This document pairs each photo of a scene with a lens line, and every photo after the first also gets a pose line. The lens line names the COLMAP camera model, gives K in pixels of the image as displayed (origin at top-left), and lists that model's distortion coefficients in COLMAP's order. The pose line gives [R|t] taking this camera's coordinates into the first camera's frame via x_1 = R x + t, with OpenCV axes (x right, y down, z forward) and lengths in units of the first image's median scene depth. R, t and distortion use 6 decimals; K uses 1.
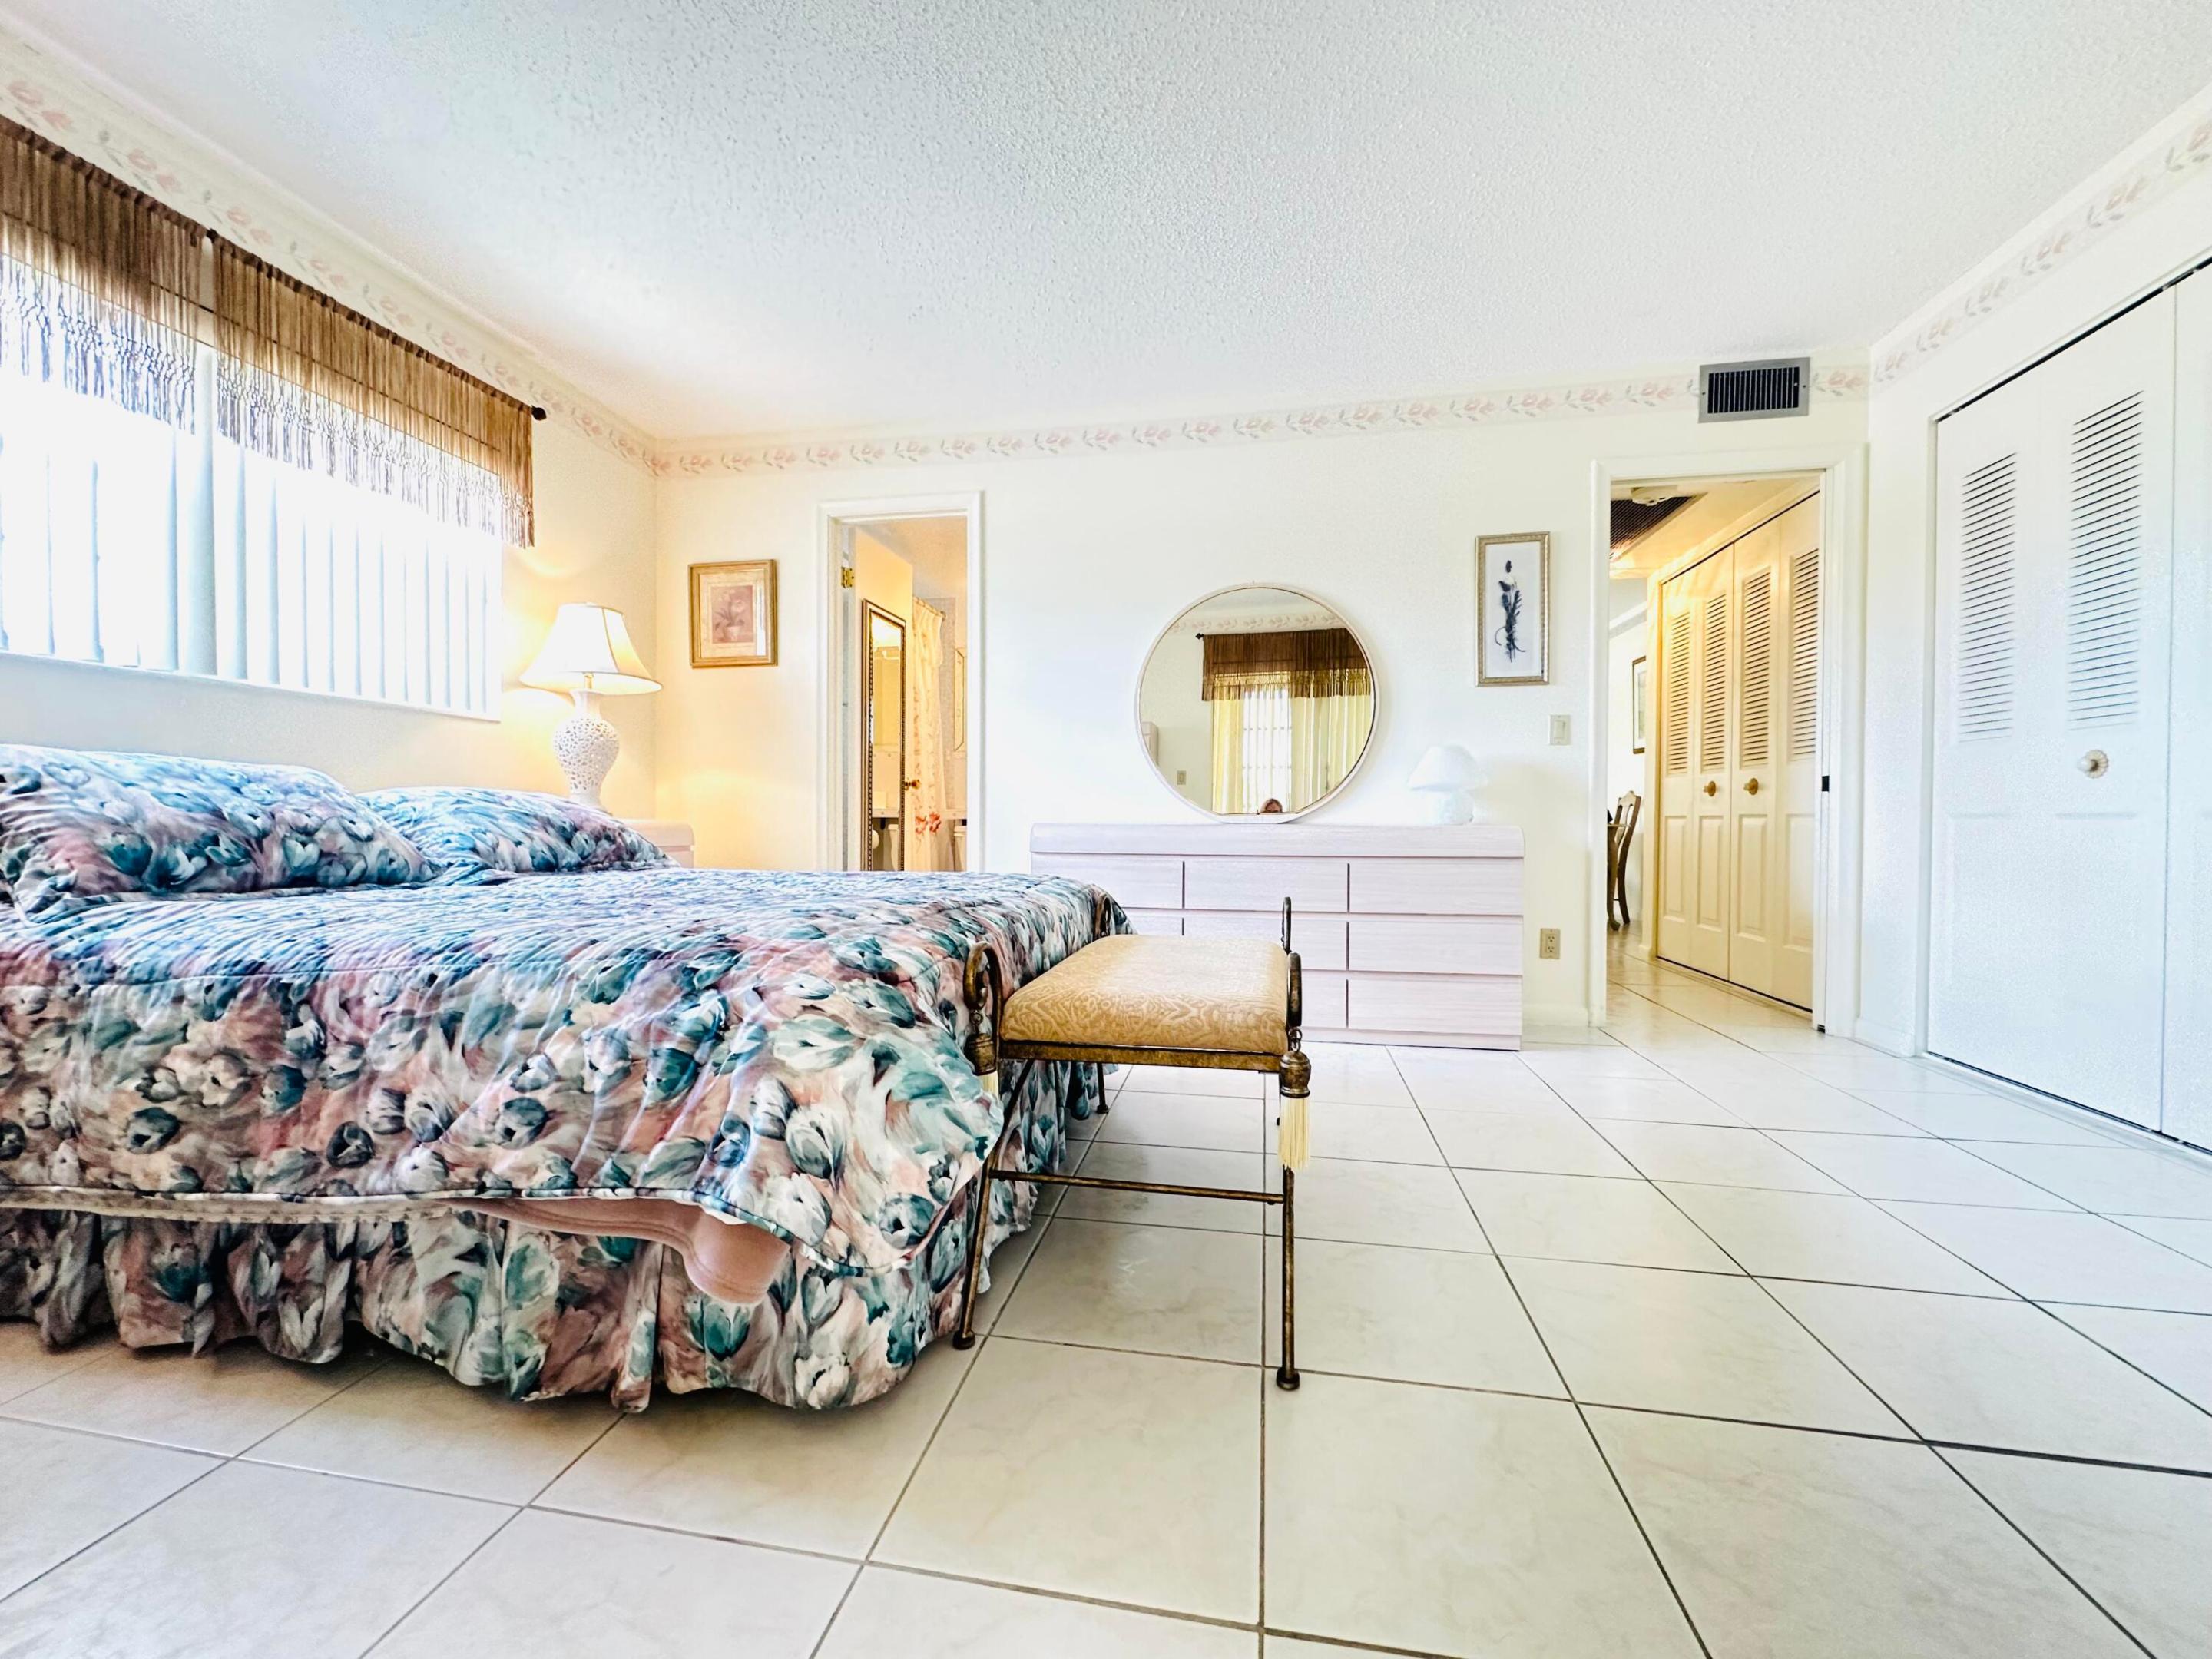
lens RADIAL K [[882.1, 0, 1106.0], [0, 882.1, 829.5], [0, 0, 1]] dist [-0.003209, 0.000765]
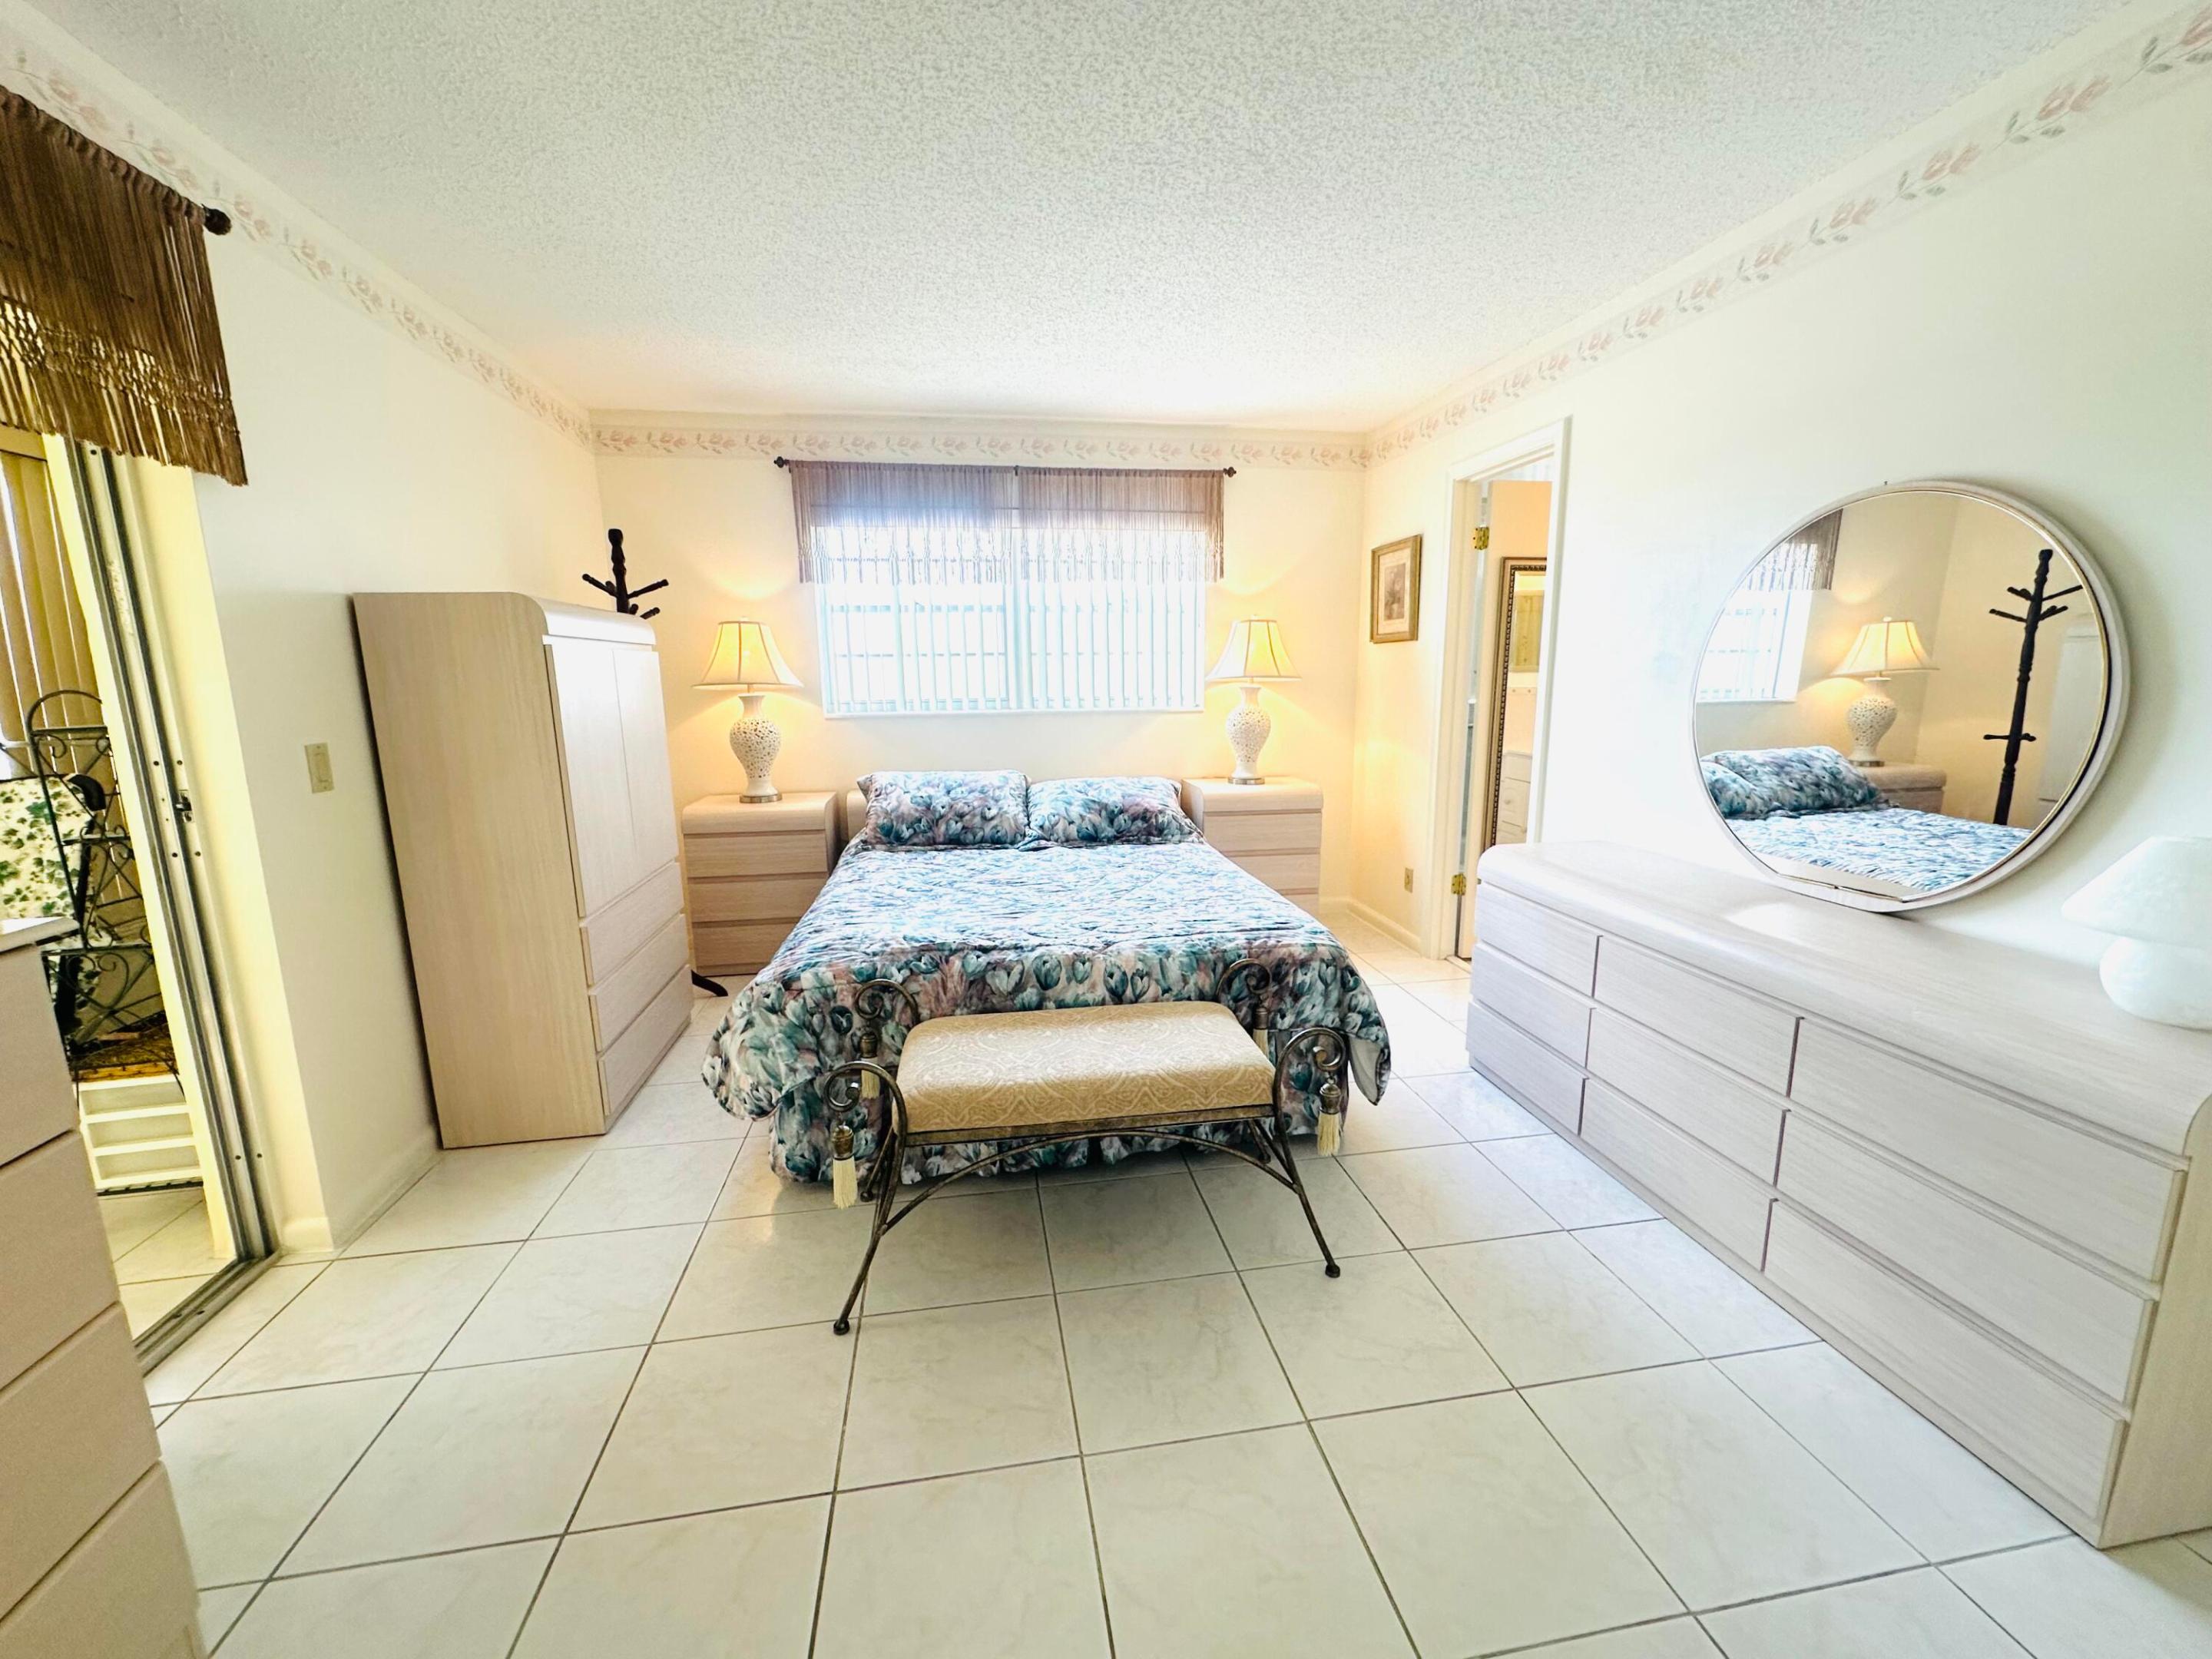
lens RADIAL K [[884.0, 0, 1106.0], [0, 884.0, 829.5], [0, 0, 1]] dist [-0.000746, -0.000227]
pose [[0.340458, 0.158665, -0.926776, 1.082279], [0.000337, 0.985639, 0.168866, -0.309602], [0.940260, -0.057804, 0.335515, 0.646455]]
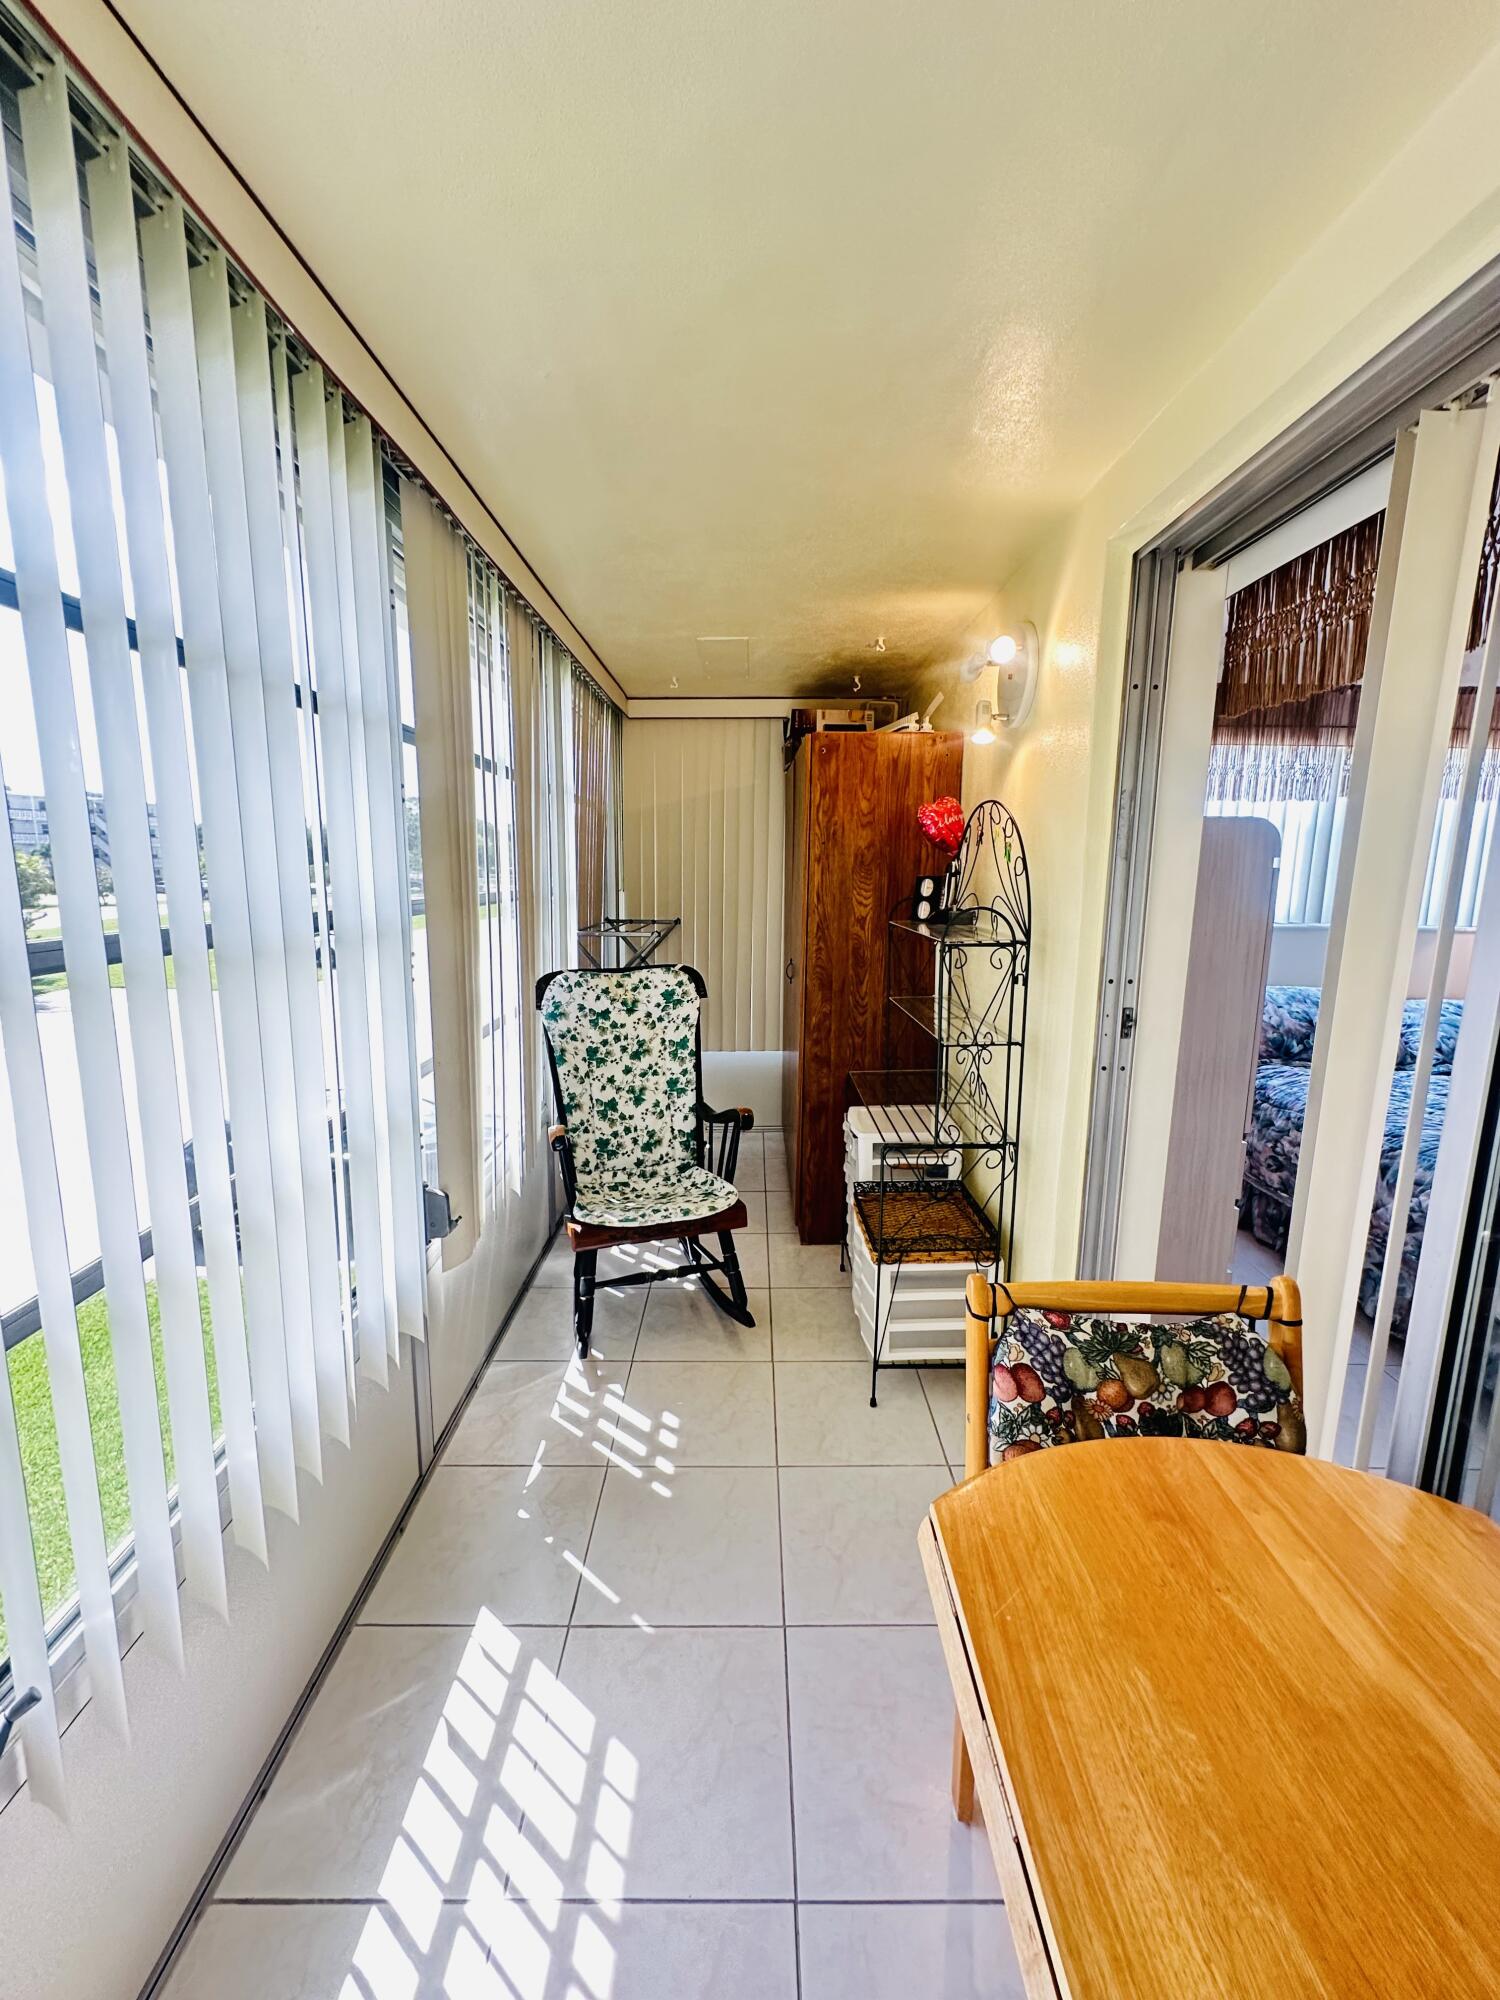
lens RADIAL K [[797.5, 0, 750.0], [0, 797.5, 1000.0], [0, 0, 1]] dist [-0.003209, 0.000765]
pose [[0.172853, 0.163910, -0.971213, 0.606087], [-0.024370, 0.986466, 0.162147, -0.337399], [0.984646, -0.004359, 0.174508, -0.658903]]
